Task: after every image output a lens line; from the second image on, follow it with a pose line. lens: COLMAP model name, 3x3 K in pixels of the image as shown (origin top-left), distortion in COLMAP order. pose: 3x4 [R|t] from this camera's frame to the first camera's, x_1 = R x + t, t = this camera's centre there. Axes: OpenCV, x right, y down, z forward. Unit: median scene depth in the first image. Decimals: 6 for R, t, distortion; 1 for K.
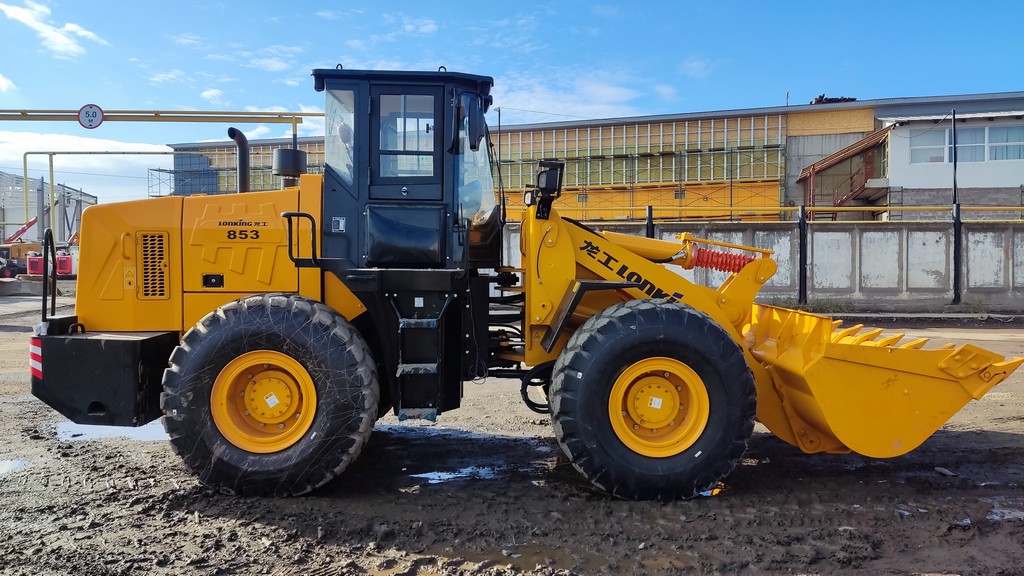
lens RADIAL K [[773.7, 0, 510.8], [0, 773.7, 285.4], [0, 0, 1]] dist [0.041460, -0.011860]
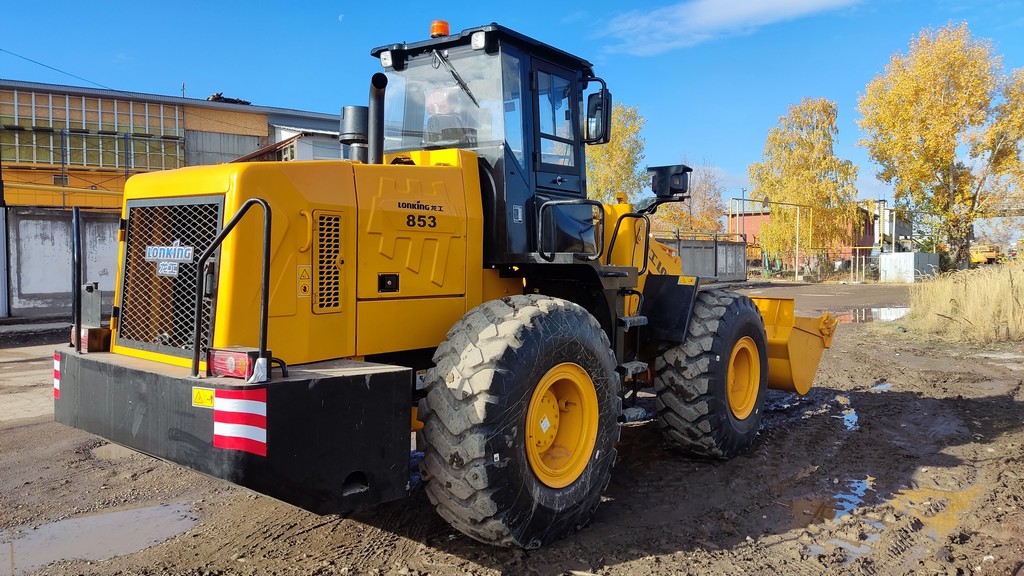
lens RADIAL K [[773.7, 0, 510.4], [0, 773.7, 290.9], [0, 0, 1]] dist [0.041460, -0.011860]
pose [[0.625840, -0.030124, 0.779369, -0.875087], [0.022696, 0.999534, 0.020409, -0.010689], [-0.779621, 0.004916, 0.626232, 0.458437]]
